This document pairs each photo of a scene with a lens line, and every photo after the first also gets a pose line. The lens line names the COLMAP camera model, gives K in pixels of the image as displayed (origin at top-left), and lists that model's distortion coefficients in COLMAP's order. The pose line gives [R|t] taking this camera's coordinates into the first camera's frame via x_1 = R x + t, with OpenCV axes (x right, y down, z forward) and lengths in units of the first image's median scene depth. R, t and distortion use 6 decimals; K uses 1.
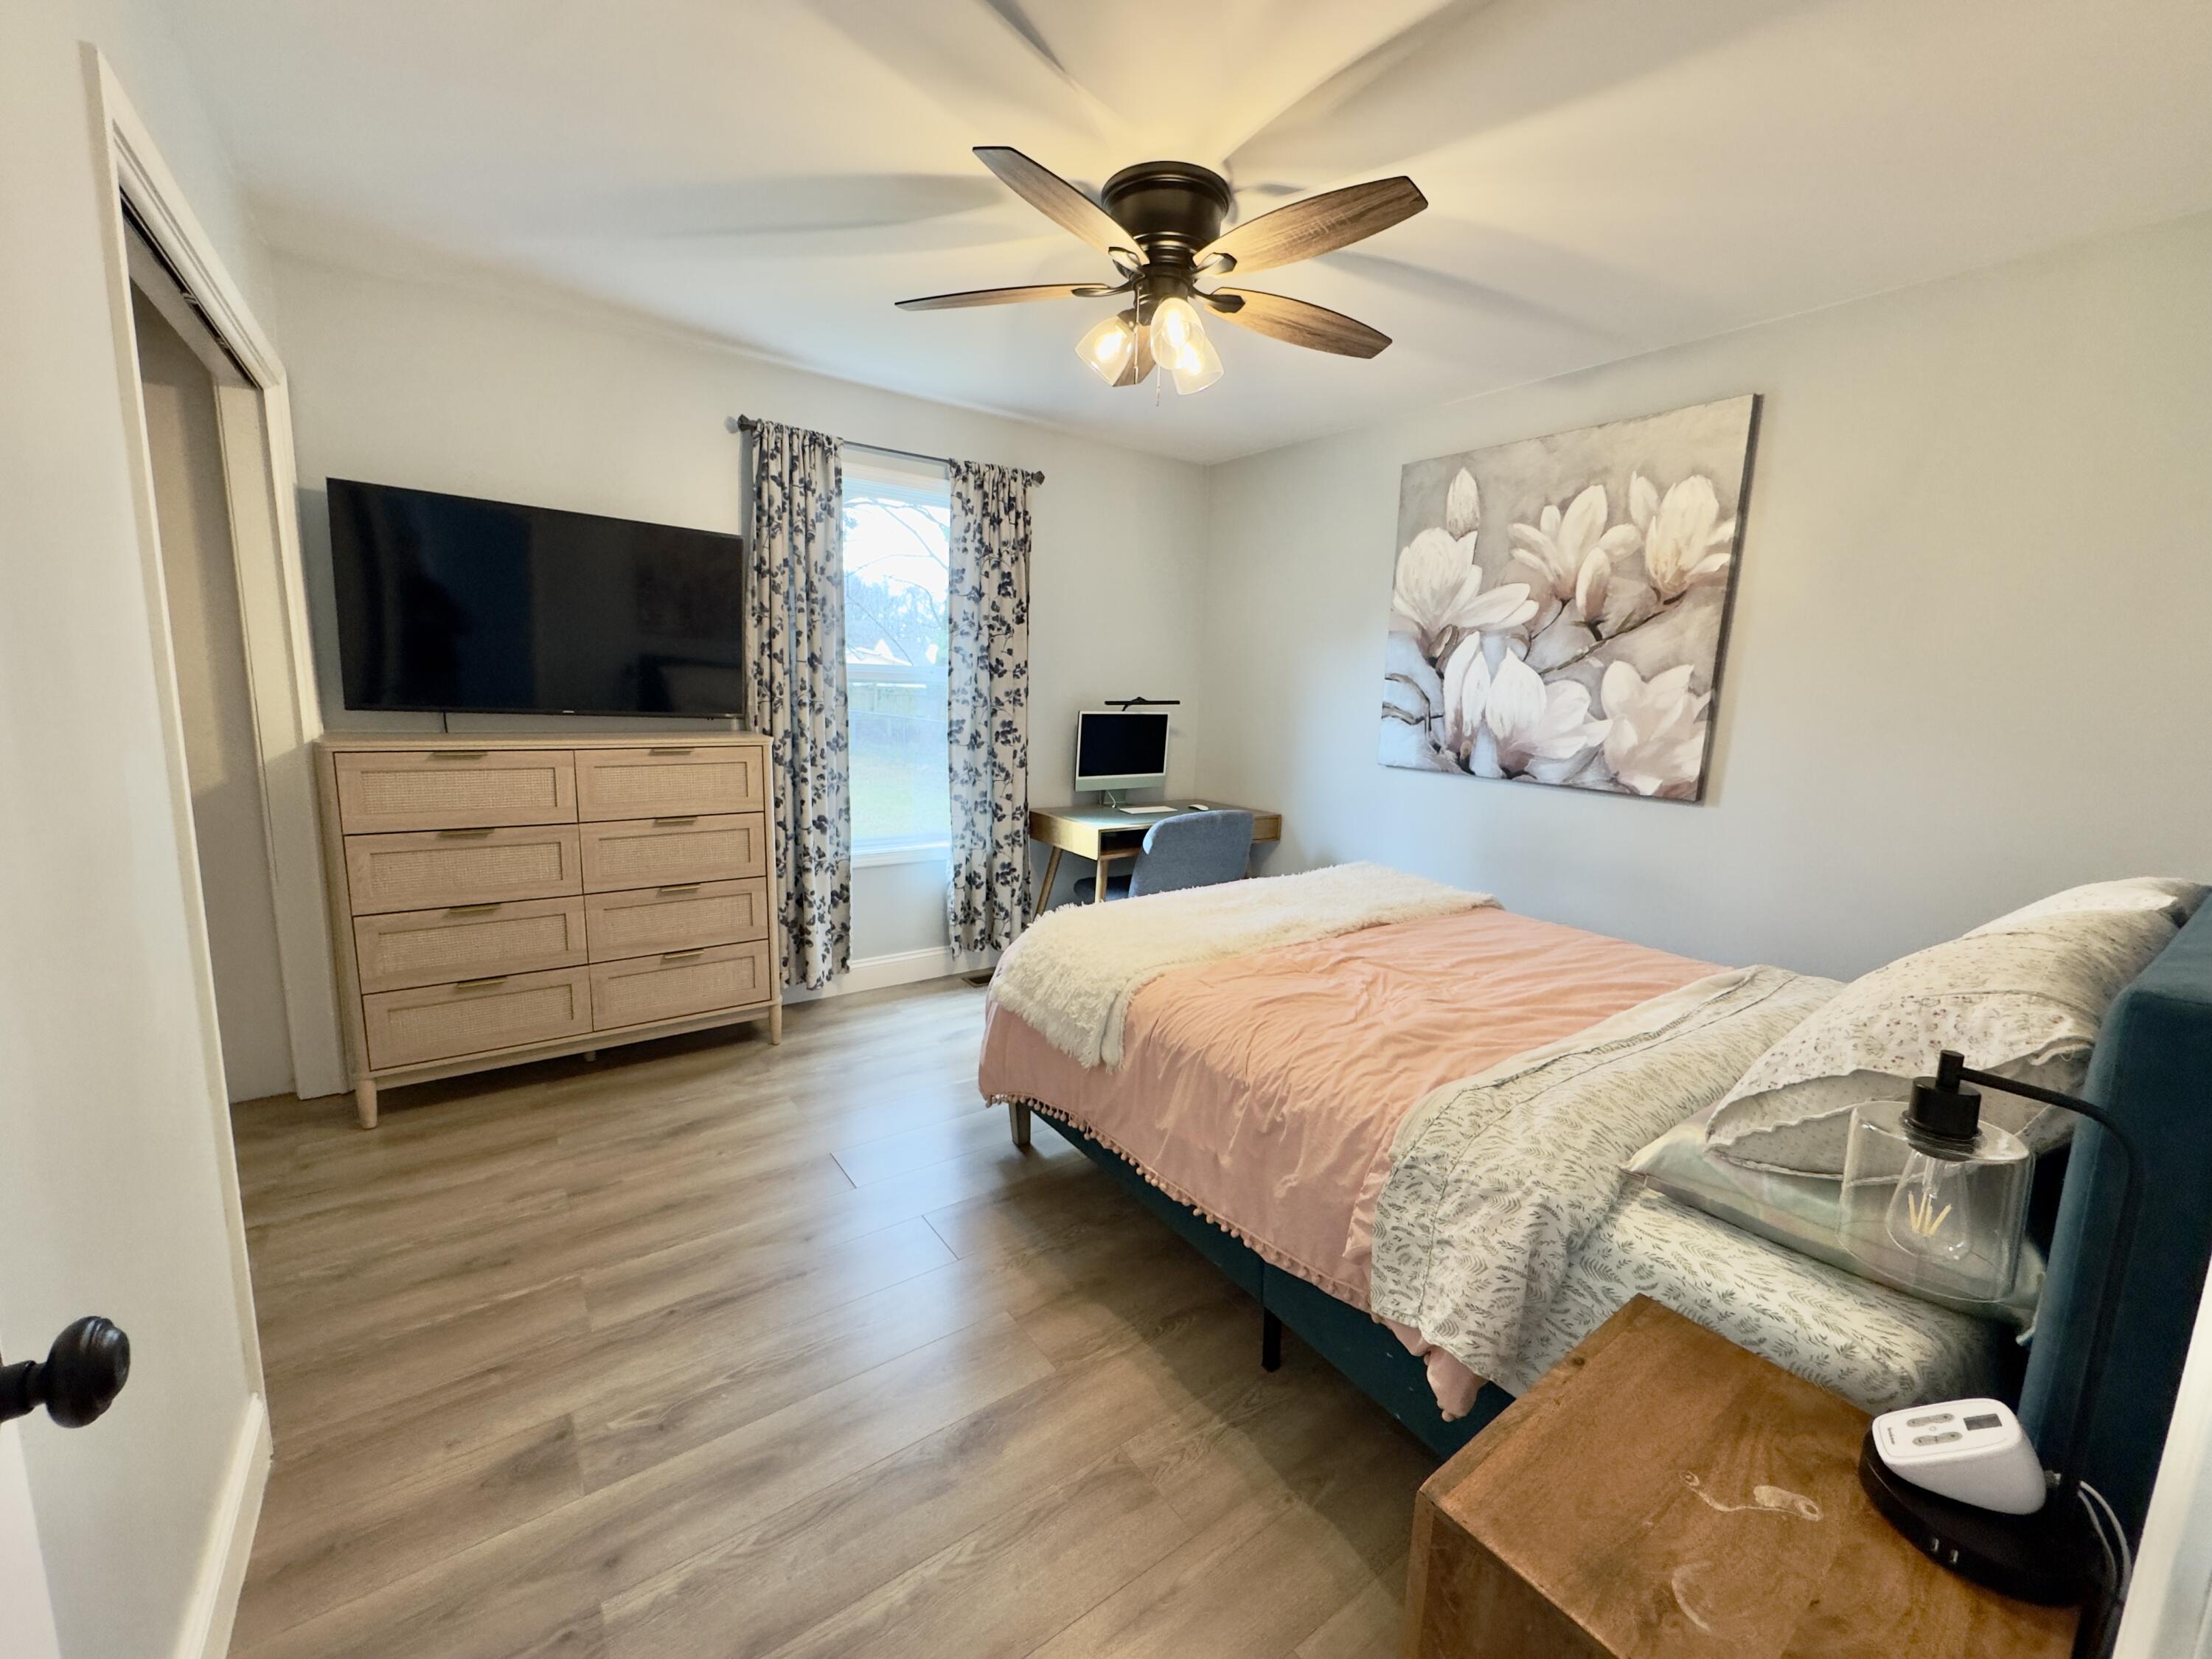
lens RADIAL K [[882.7, 0, 1104.4], [0, 882.7, 825.6], [0, 0, 1]] dist [-0.002407, 0.000034]
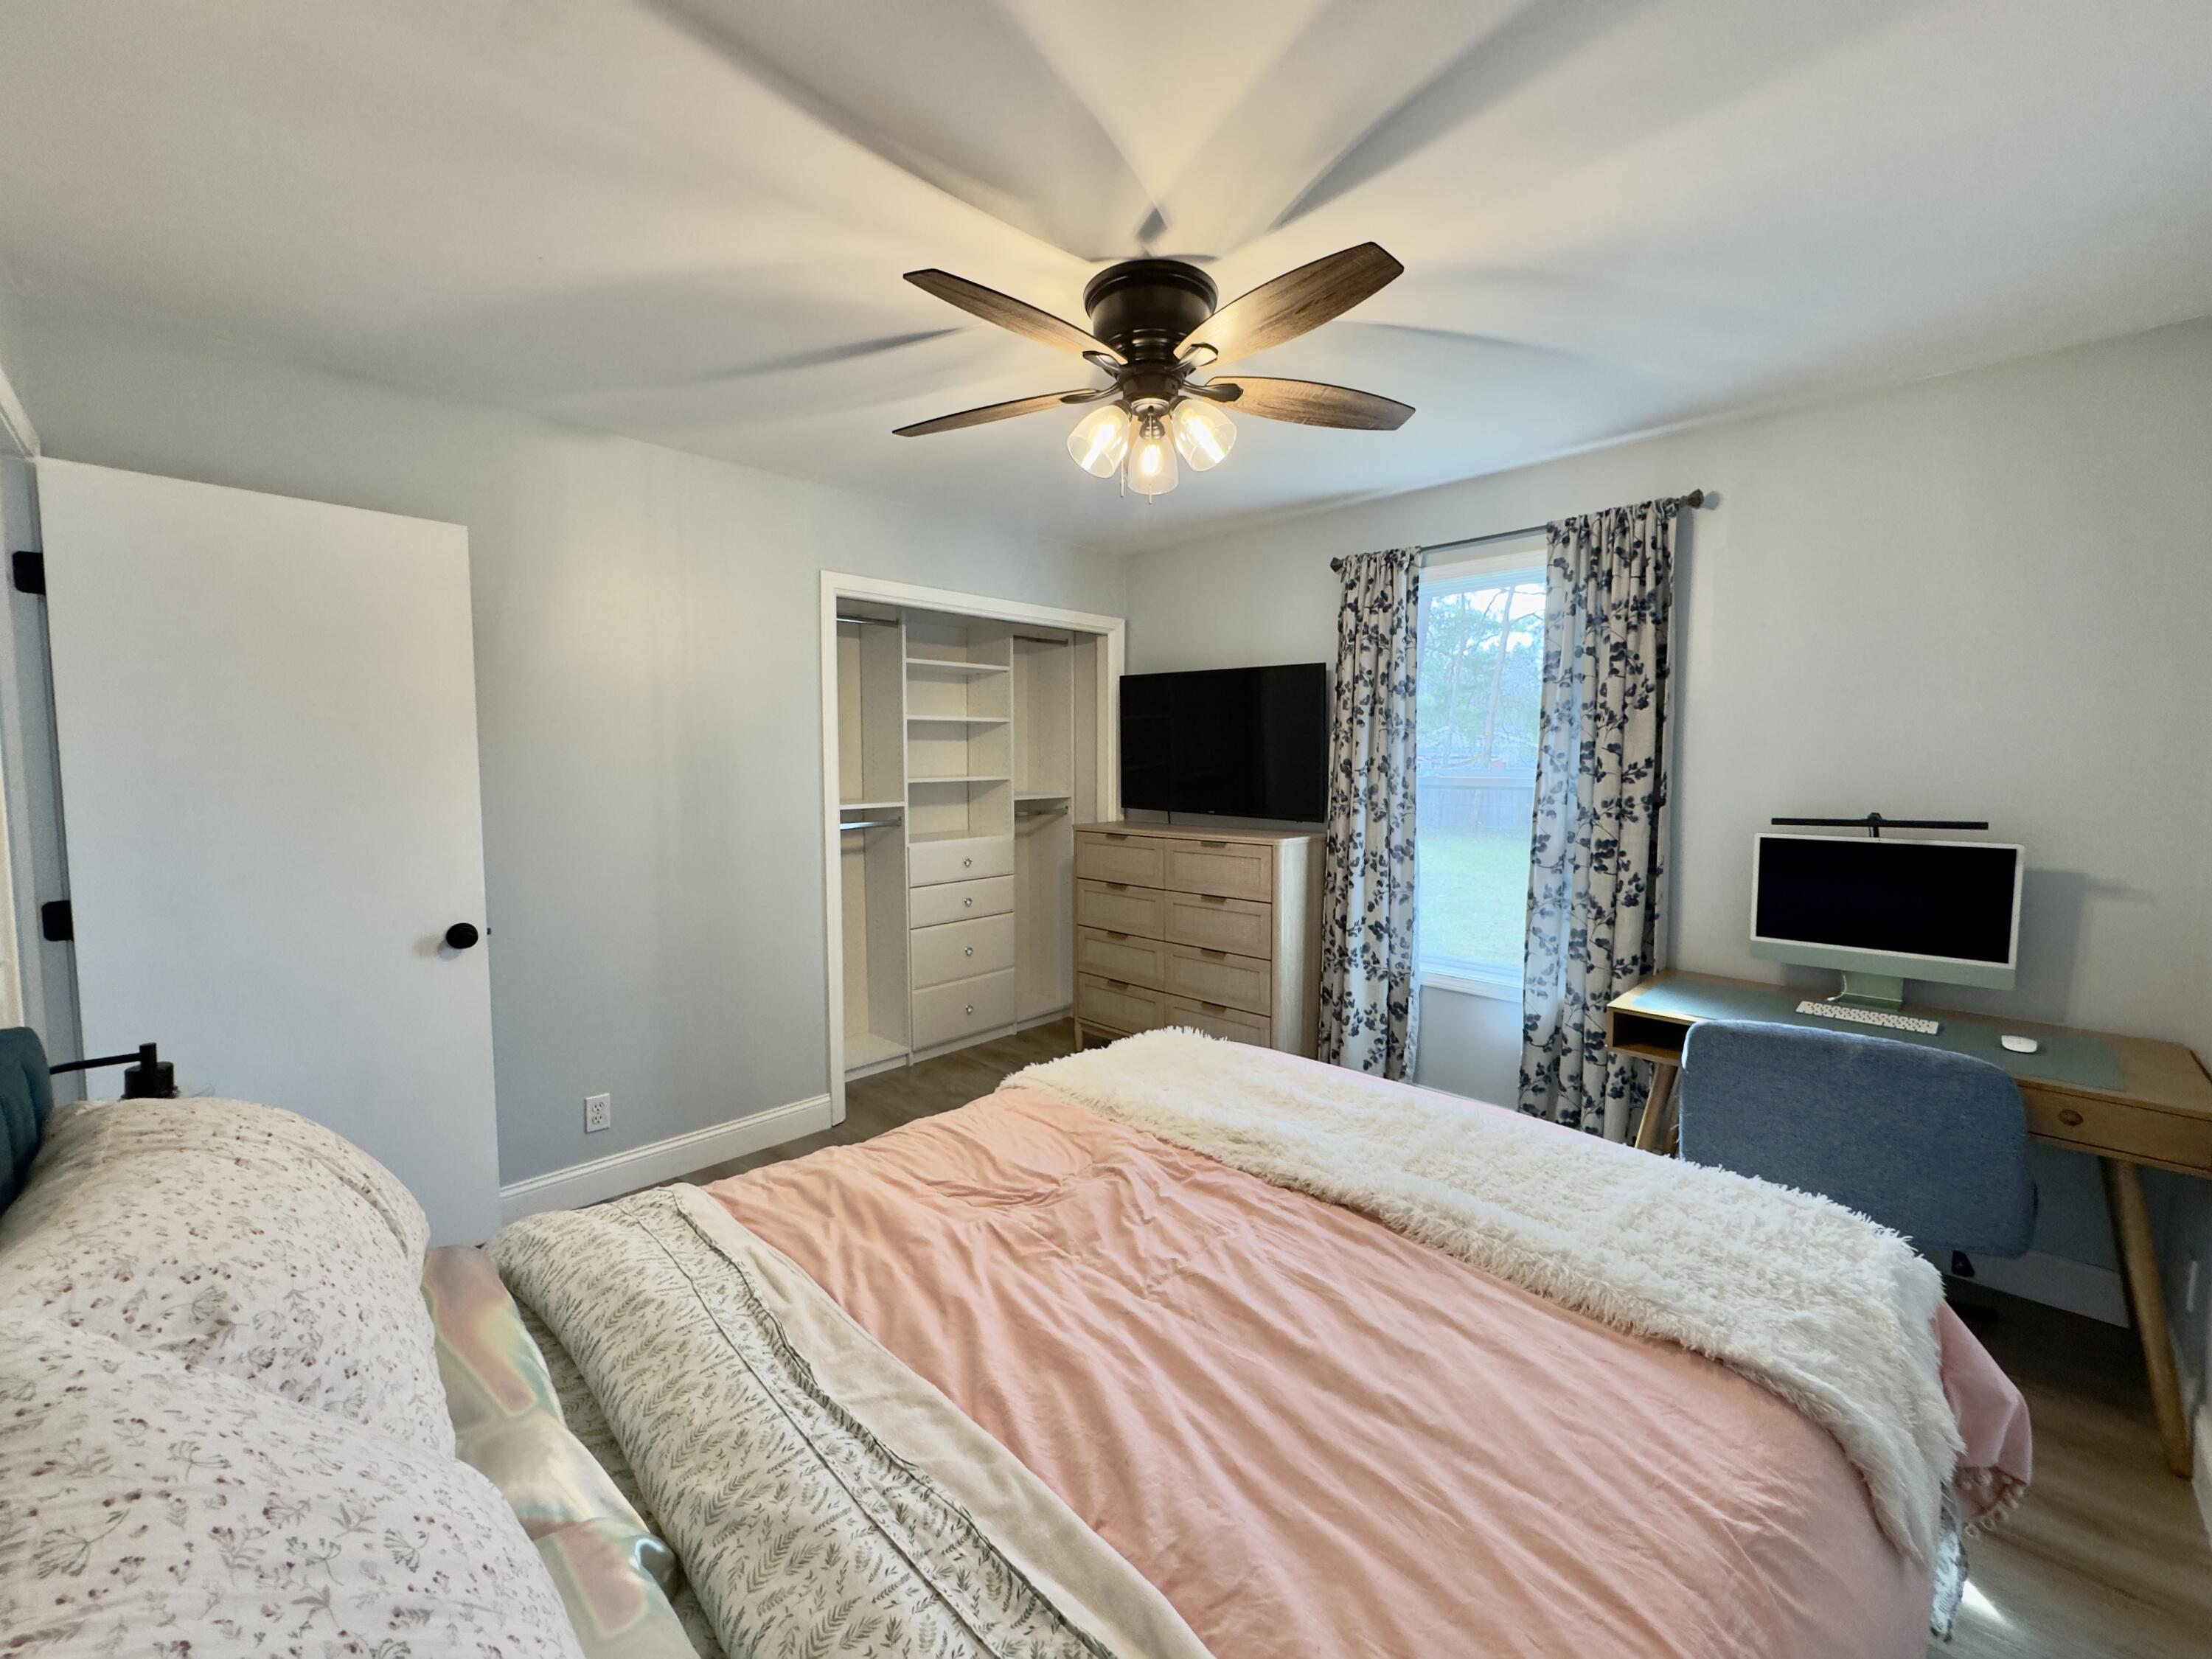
lens RADIAL K [[882.7, 0, 1104.4], [0, 882.7, 825.6], [0, 0, 1]] dist [-0.002407, 0.000034]
pose [[0.166364, 0.038340, -0.985319, 0.586843], [-0.152520, 0.988219, 0.012701, -0.081801], [0.974197, 0.148168, 0.170252, 0.497062]]
